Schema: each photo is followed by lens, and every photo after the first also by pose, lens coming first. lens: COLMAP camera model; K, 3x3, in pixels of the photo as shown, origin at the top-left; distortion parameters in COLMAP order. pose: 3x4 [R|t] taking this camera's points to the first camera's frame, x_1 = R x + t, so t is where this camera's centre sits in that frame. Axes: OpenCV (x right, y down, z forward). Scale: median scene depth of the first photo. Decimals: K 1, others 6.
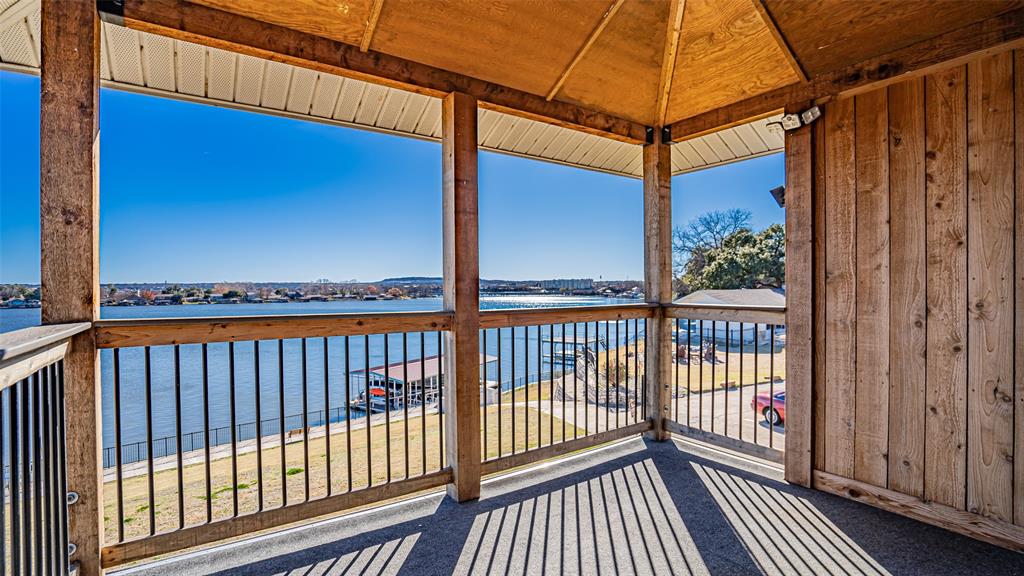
lens RADIAL K [[469.7, 0, 495.6], [0, 469.7, 290.6], [0, 0, 1]] dist [-0.001559, 0.000285]
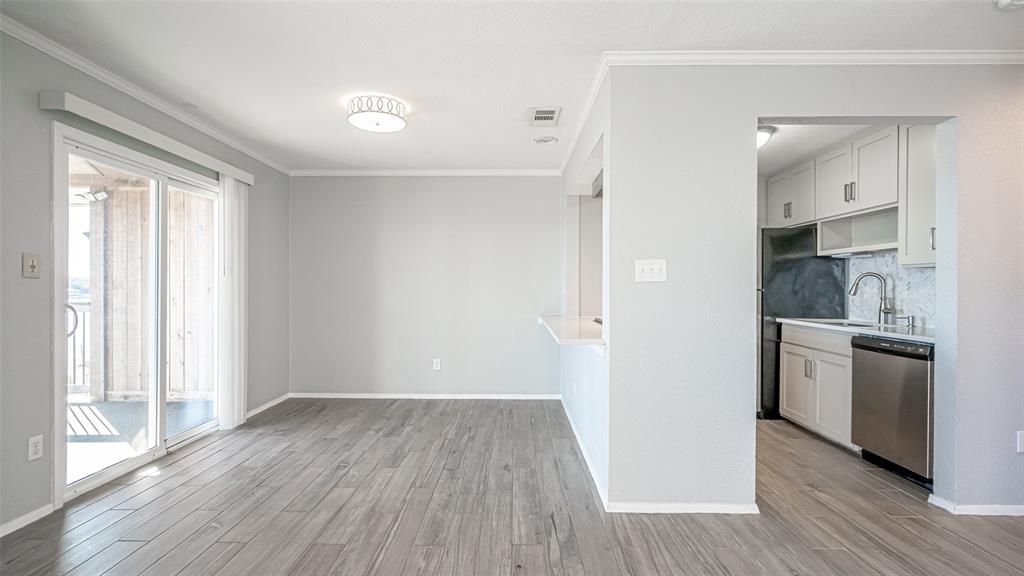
lens RADIAL K [[469.7, 0, 513.6], [0, 469.7, 290.6], [0, 0, 1]] dist [-0.001559, 0.000285]
pose [[0.549134, -0.001090, 0.835734, 0.026910], [0.000234, 0.999999, 0.001150, -0.007811], [-0.835734, -0.000436, 0.549134, -1.267266]]
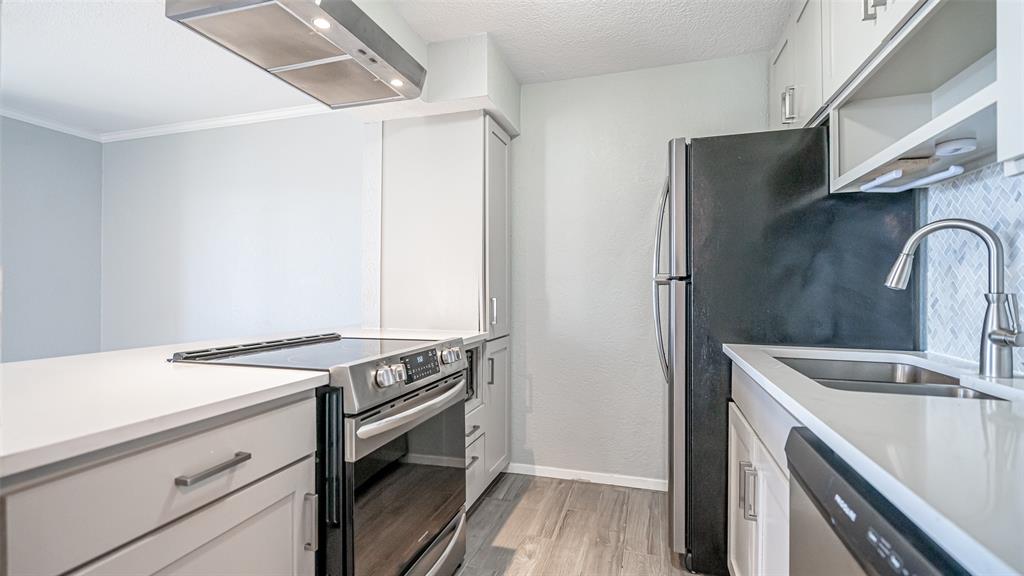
lens RADIAL K [[469.7, 0, 519.7], [0, 469.7, 293.7], [0, 0, 1]] dist [-0.001559, 0.000285]
pose [[0.762739, 0.000806, 0.646706, 1.093715], [-0.000222, 0.999999, -0.000985, 0.012645], [-0.646707, 0.000608, 0.762739, -1.455910]]
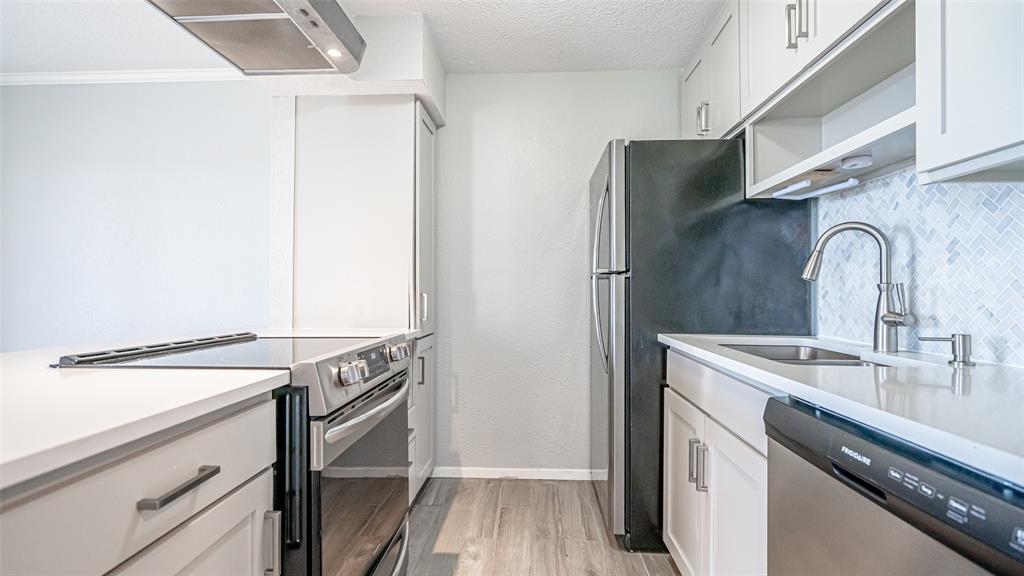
lens RADIAL K [[469.7, 0, 524.9], [0, 469.7, 293.5], [0, 0, 1]] dist [-0.001559, 0.000285]
pose [[0.577370, 0.005652, 0.816463, 1.043610], [0.002035, 0.999963, -0.008361, 0.026559], [-0.816480, 0.006489, 0.577337, -1.385021]]
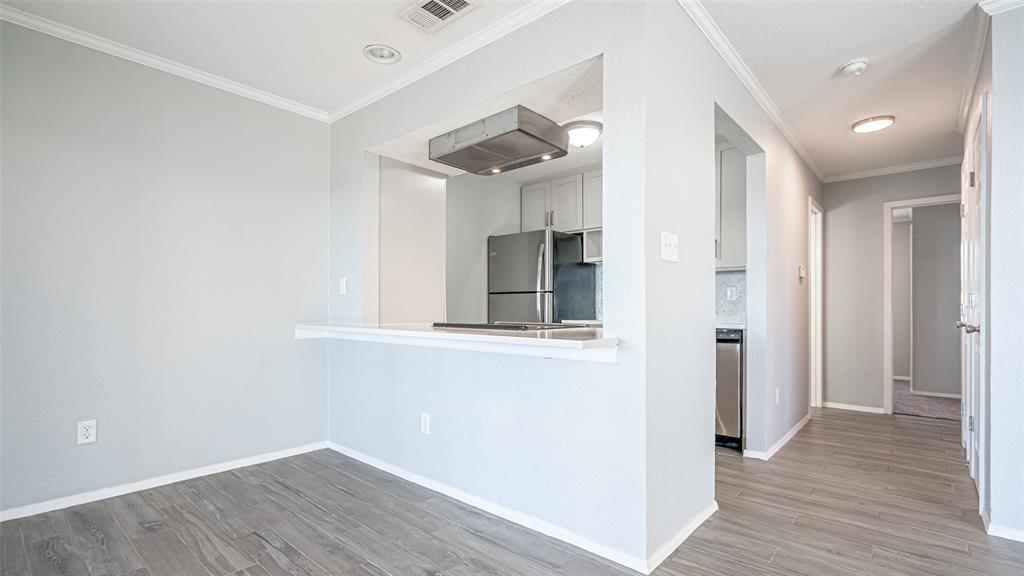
lens RADIAL K [[469.7, 0, 511.3], [0, 469.7, 307.7], [0, 0, 1]] dist [-0.001559, 0.000285]
pose [[-0.278876, 0.007240, 0.960300, 0.298666], [0.002599, 0.999974, -0.006784, 0.050703], [-0.960324, 0.000603, -0.278888, -0.565777]]
